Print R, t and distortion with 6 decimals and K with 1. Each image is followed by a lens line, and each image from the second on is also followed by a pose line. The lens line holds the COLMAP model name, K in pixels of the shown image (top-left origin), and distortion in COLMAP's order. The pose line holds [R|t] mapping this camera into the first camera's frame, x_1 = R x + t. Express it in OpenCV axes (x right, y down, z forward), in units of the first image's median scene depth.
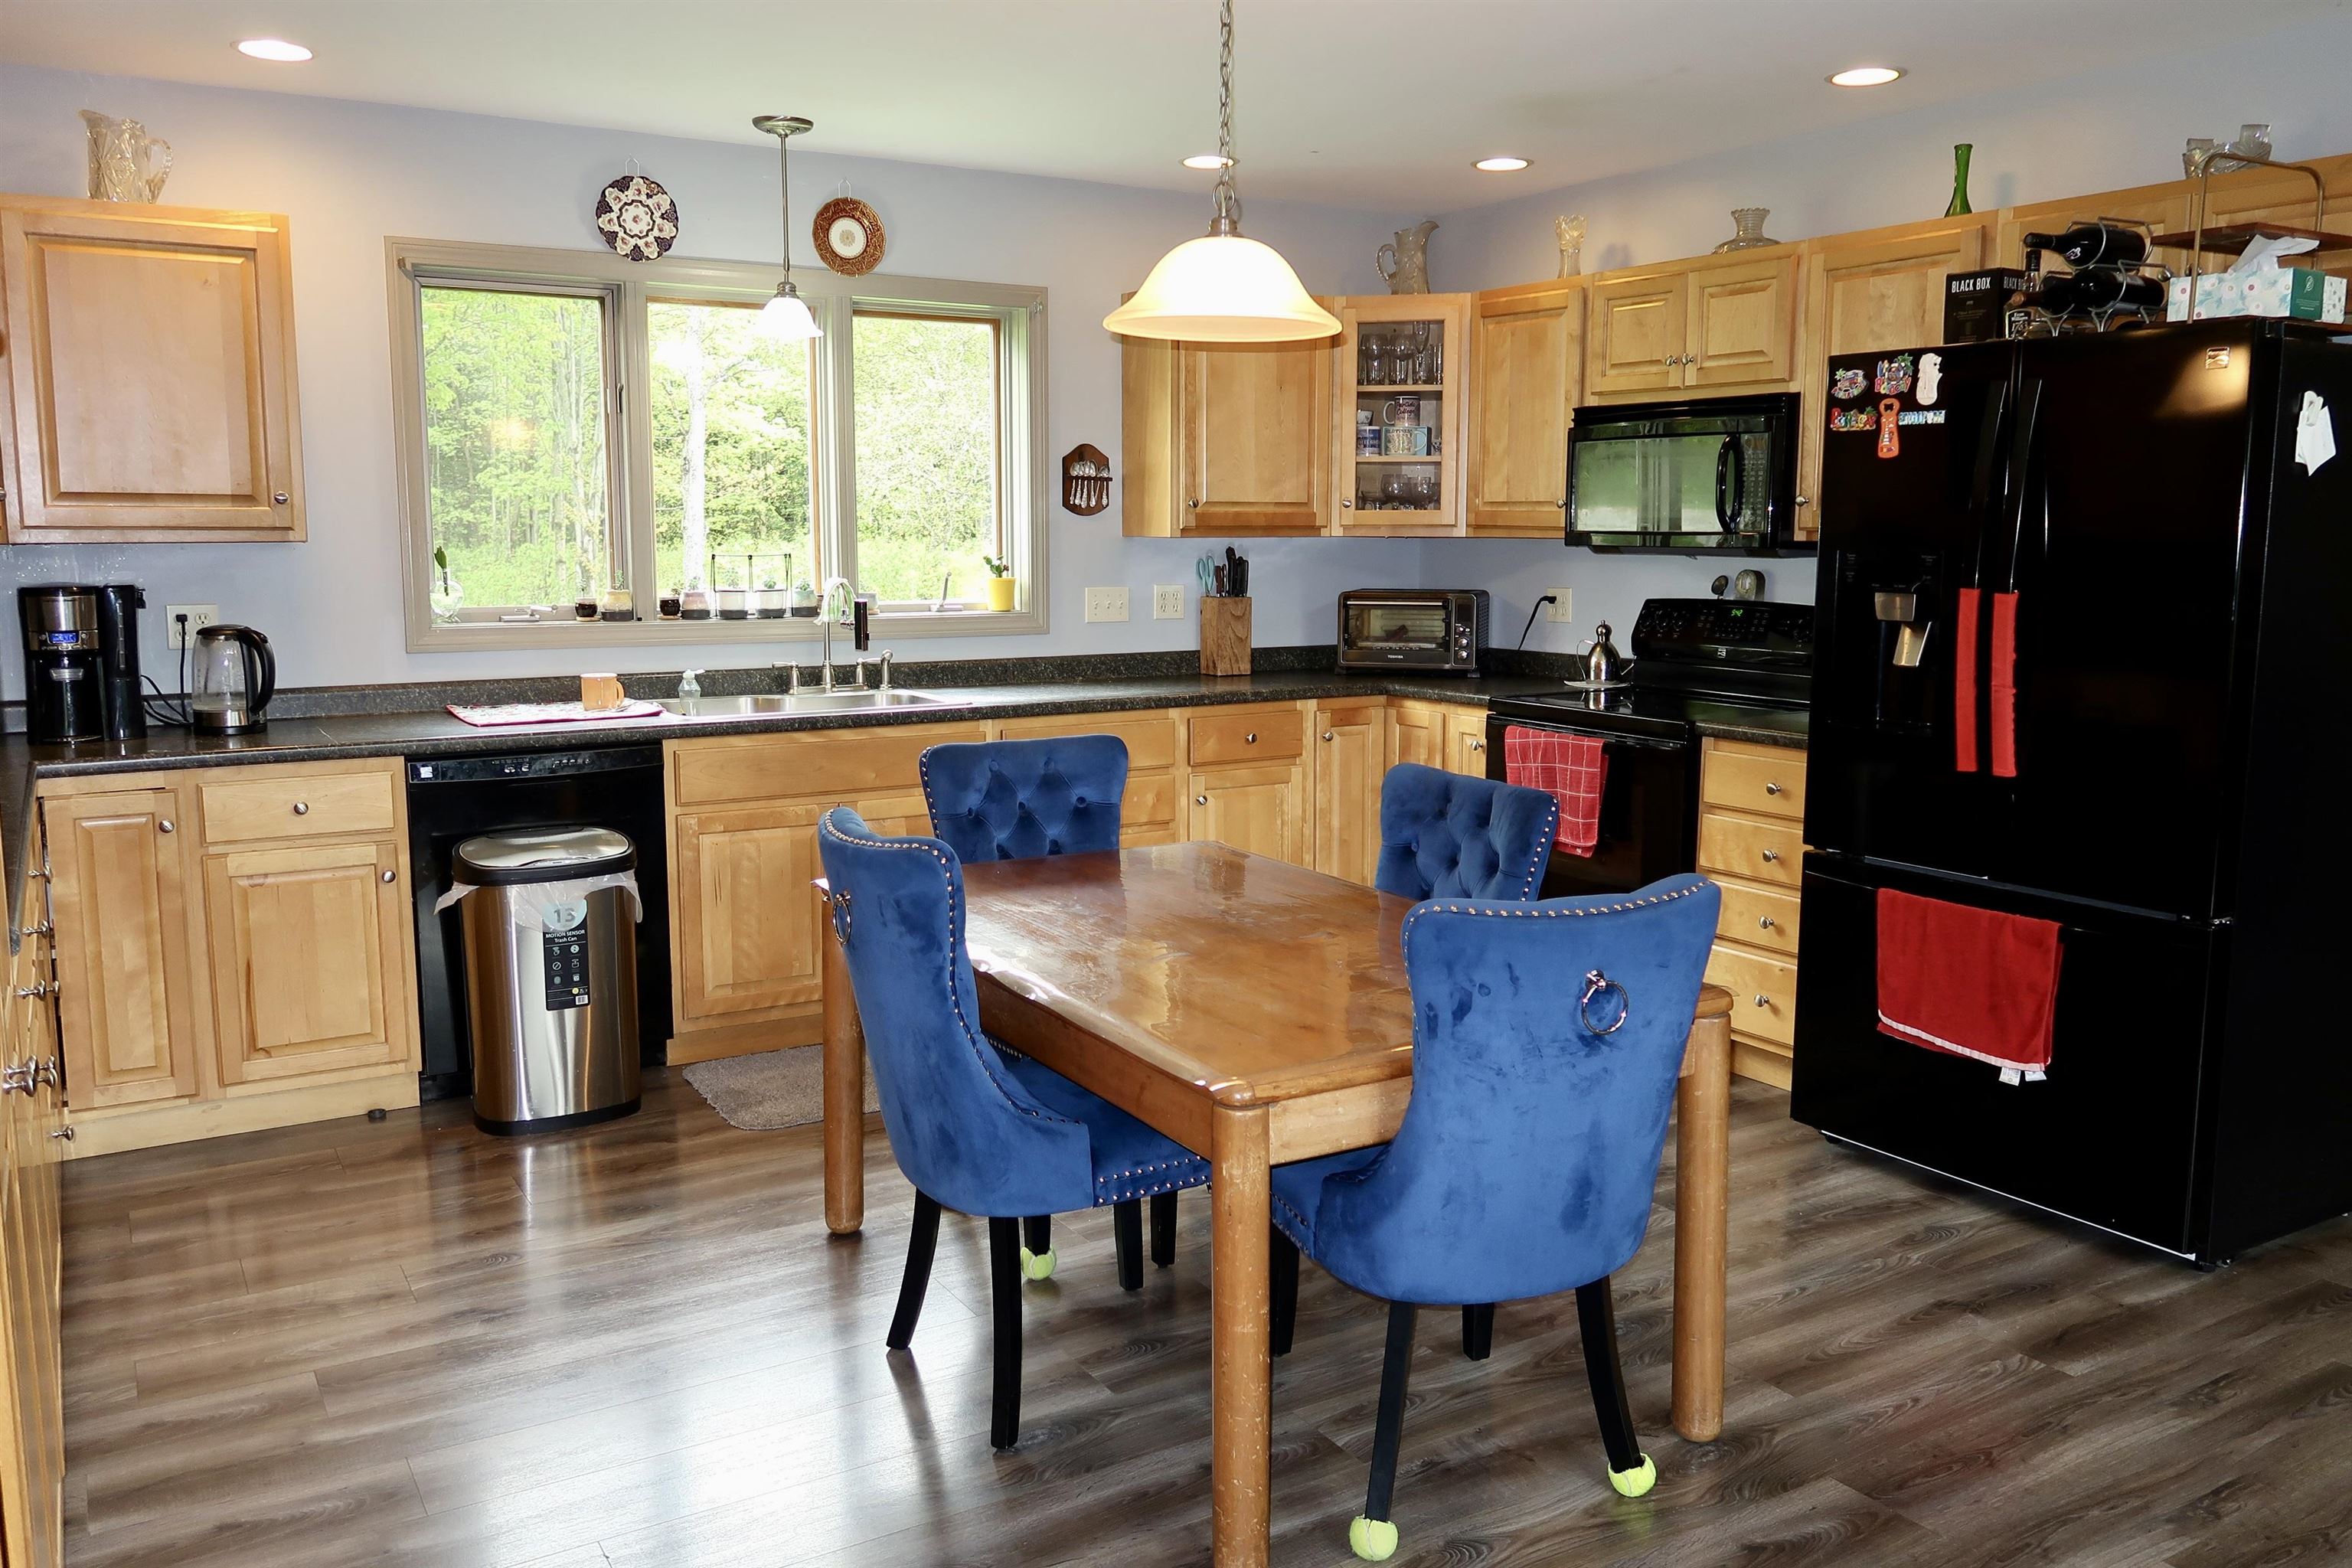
lens RADIAL K [[1794.5, 0, 1171.6], [0, 1794.5, 776.9], [0, 0, 1]] dist [0.008897, -0.009896]
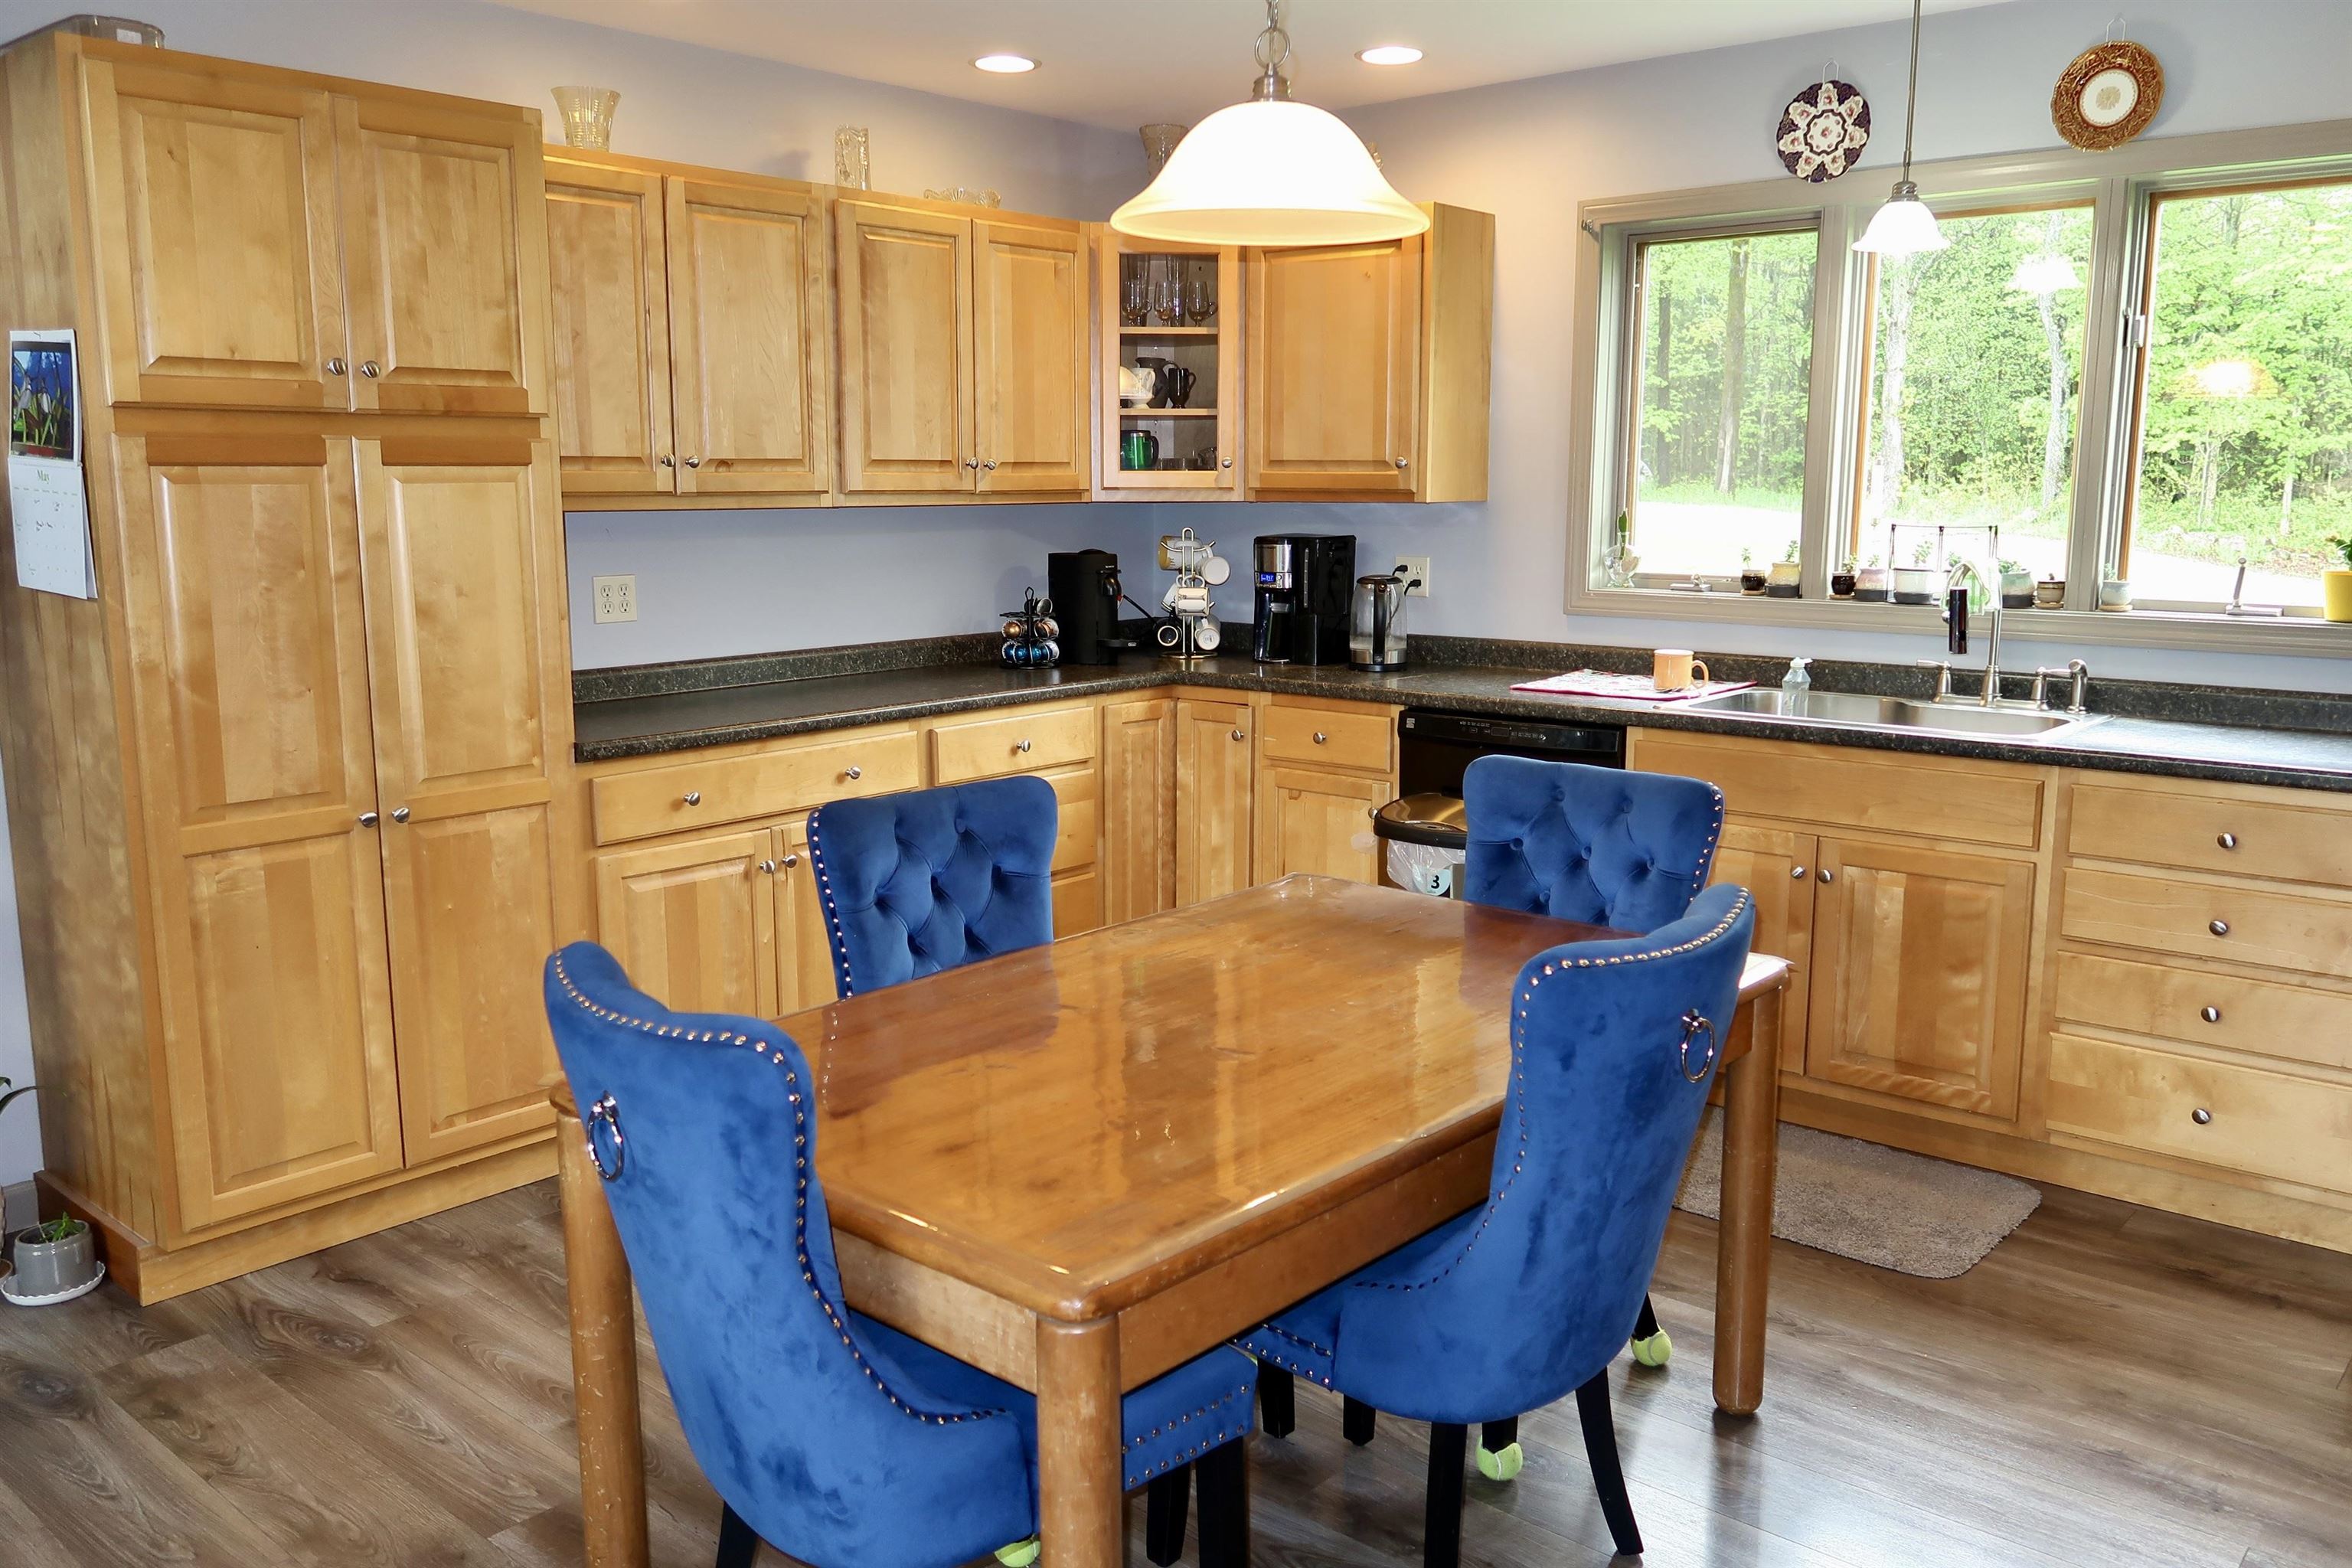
lens RADIAL K [[1794.5, 0, 1163.5], [0, 1794.5, 771.7], [0, 0, 1]] dist [0.008897, -0.009896]
pose [[0.312673, 0.150782, -0.937817, 0.448965], [-0.134125, 0.984436, 0.113560, -0.062694], [0.940344, 0.090278, 0.328030, 0.438108]]
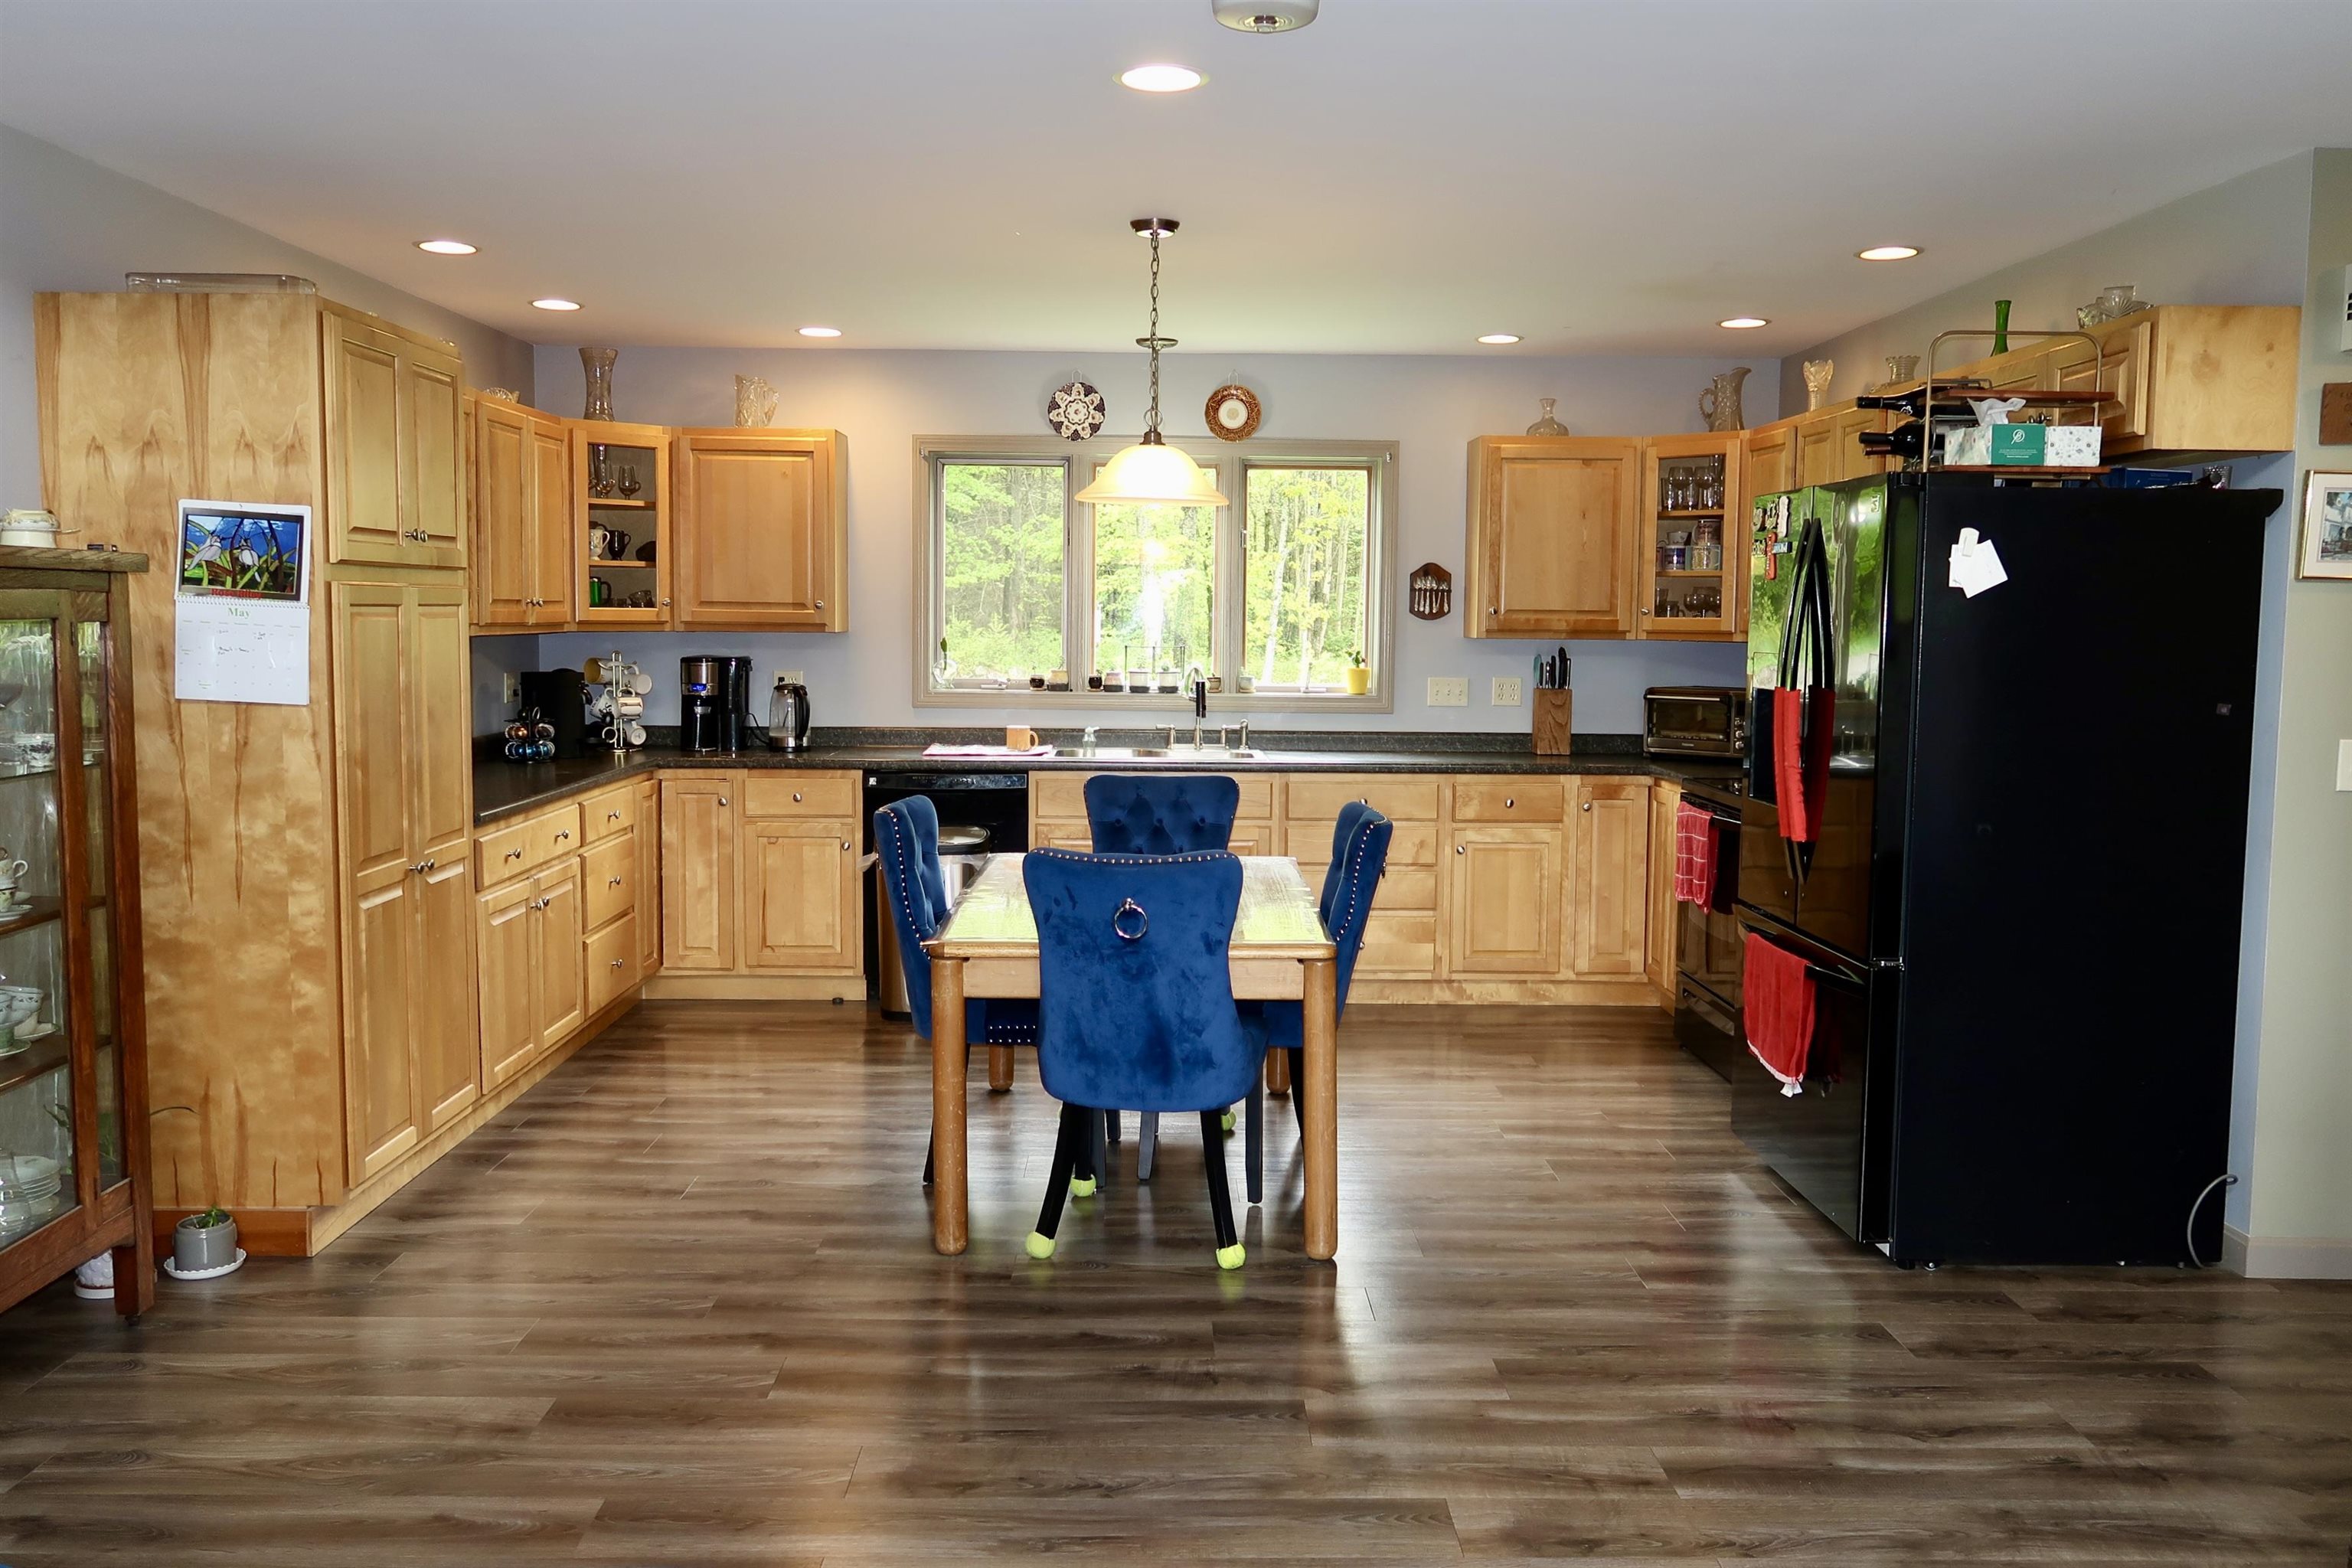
lens RADIAL K [[1903.3, 0, 1194.6], [0, 1903.3, 764.5], [0, 0, 1]] dist [-0.002968, 0.008980]
pose [[0.859565, 0.047905, -0.508776, 0.556415], [-0.081049, 0.995775, -0.043170, 0.026611], [0.504558, 0.078343, 0.859816, -0.229332]]
